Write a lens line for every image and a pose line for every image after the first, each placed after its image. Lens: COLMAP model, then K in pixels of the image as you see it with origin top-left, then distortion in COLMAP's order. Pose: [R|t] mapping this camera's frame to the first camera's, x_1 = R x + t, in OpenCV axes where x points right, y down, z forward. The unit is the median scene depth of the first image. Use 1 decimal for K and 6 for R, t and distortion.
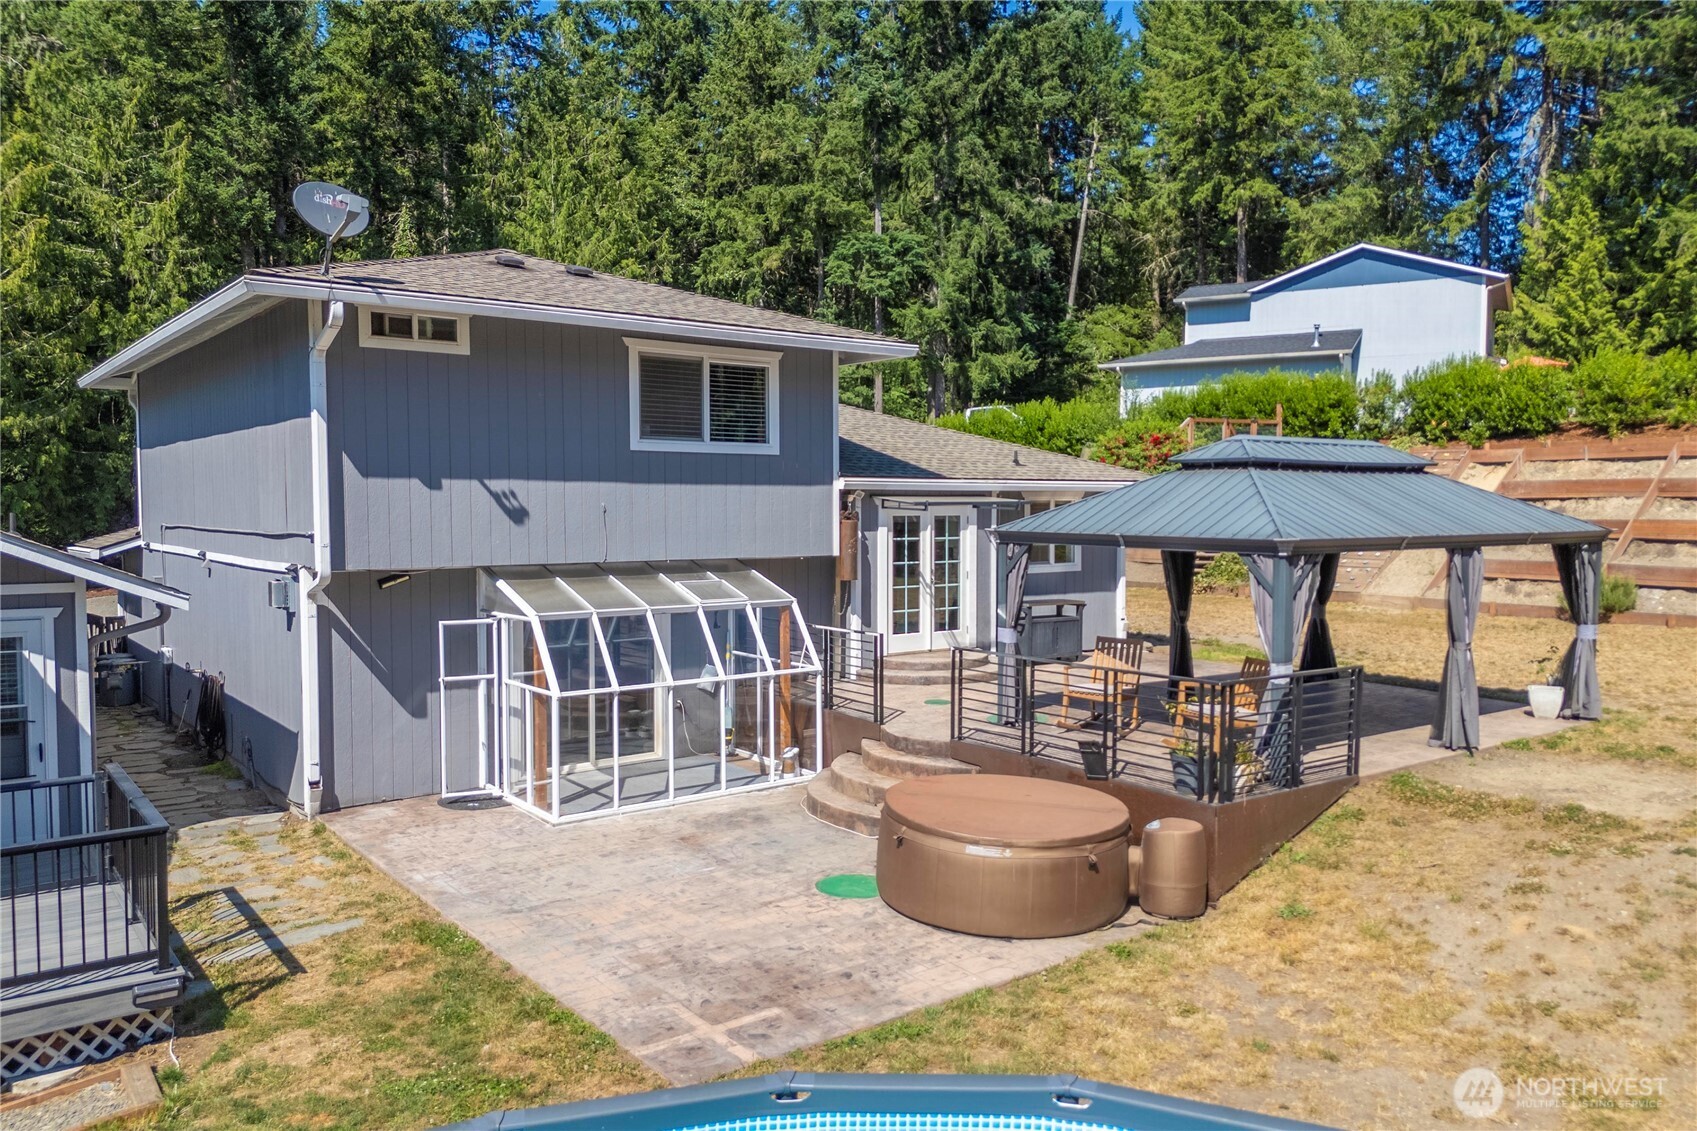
lens RADIAL K [[1235.6, 0, 842.5], [0, 1235.6, 570.5], [0, 0, 1]] dist [0.061551, -0.000203]
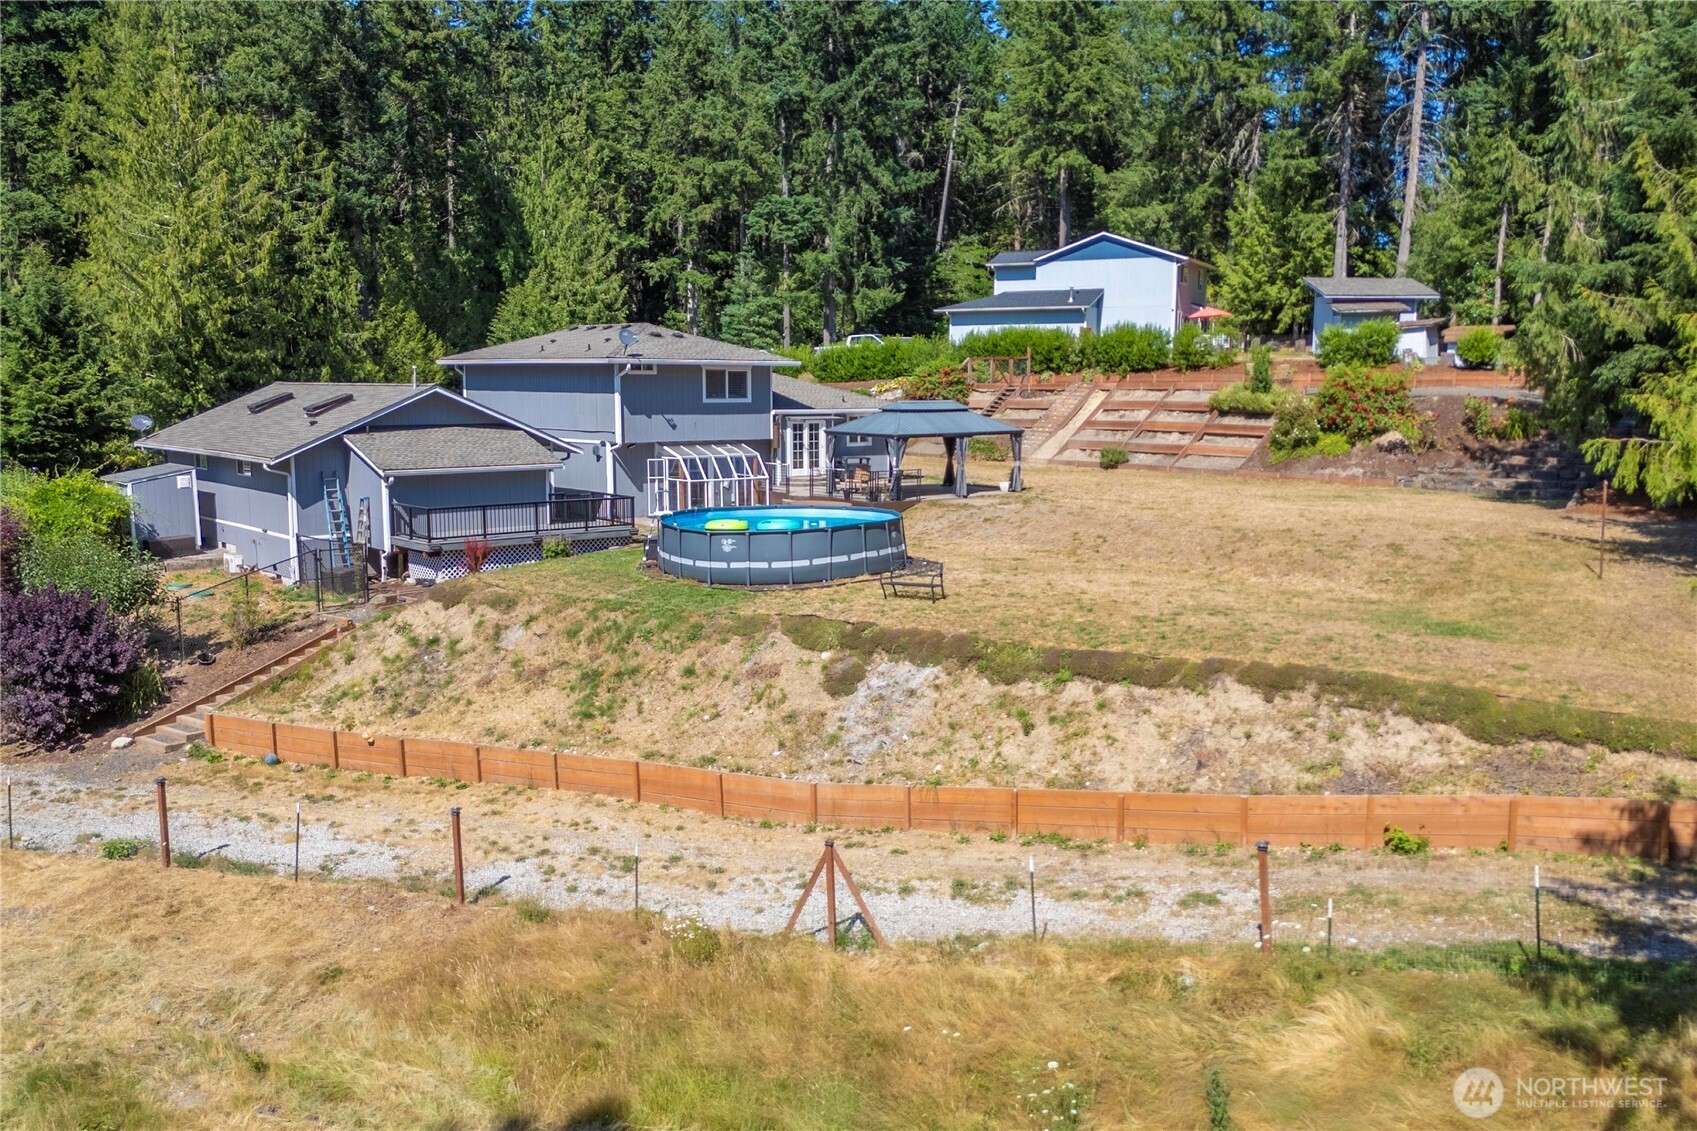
lens RADIAL K [[1235.6, 0, 842.5], [0, 1235.6, 570.5], [0, 0, 1]] dist [0.061551, -0.000203]
pose [[0.997331, -0.008057, 0.072567, -0.011277], [0.001205, 0.995574, 0.093977, 0.004768], [-0.073003, -0.093639, 0.992926, -0.393106]]
